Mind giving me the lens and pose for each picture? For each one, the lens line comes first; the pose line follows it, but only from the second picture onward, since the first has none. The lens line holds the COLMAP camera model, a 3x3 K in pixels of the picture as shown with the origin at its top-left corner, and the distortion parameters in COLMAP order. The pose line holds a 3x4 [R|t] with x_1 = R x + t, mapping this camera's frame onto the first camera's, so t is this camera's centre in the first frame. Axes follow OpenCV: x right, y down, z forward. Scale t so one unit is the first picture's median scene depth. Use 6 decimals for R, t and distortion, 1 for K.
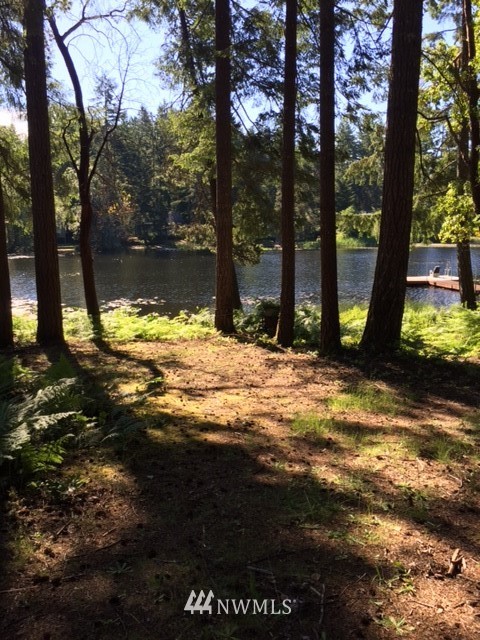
lens RADIAL K [[539.3, 0, 245.2], [0, 539.3, 319.2], [0, 0, 1]] dist [0.016688, 0.005256]
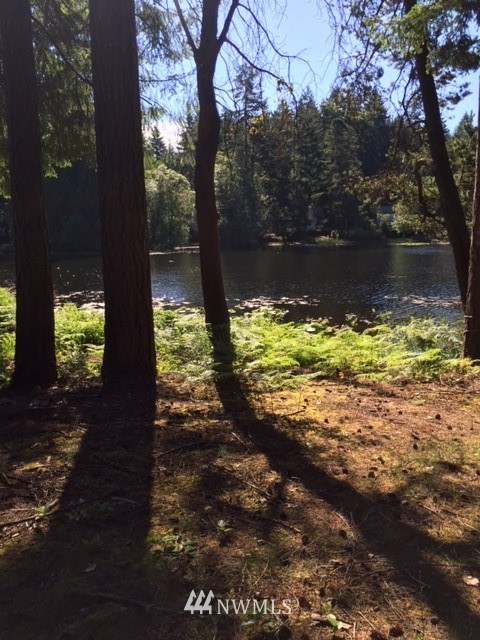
lens RADIAL K [[539.3, 0, 235.1], [0, 539.3, 314.0], [0, 0, 1]] dist [0.016688, 0.005256]
pose [[0.965718, 0.023081, -0.258567, -0.088570], [-0.026392, 0.999608, -0.009344, -0.007617], [0.258250, 0.015848, 0.965948, 0.340771]]
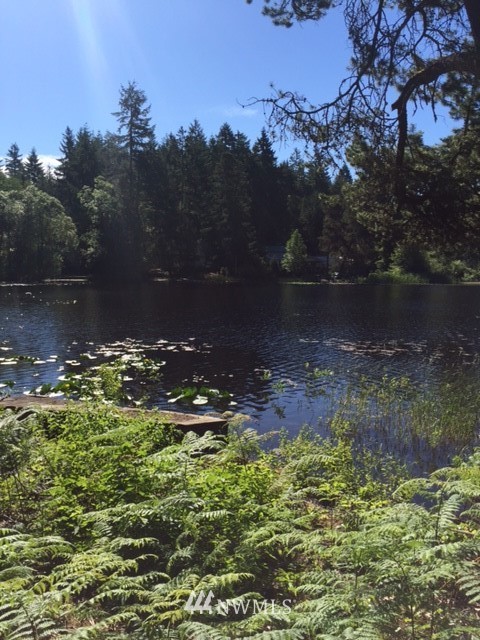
lens RADIAL K [[539.3, 0, 236.1], [0, 539.3, 313.2], [0, 0, 1]] dist [0.016688, 0.005256]
pose [[0.998287, 0.020217, -0.054897, -0.125231], [-0.025031, 0.995764, -0.088477, -0.025264], [0.052876, 0.089700, 0.994564, 0.628491]]
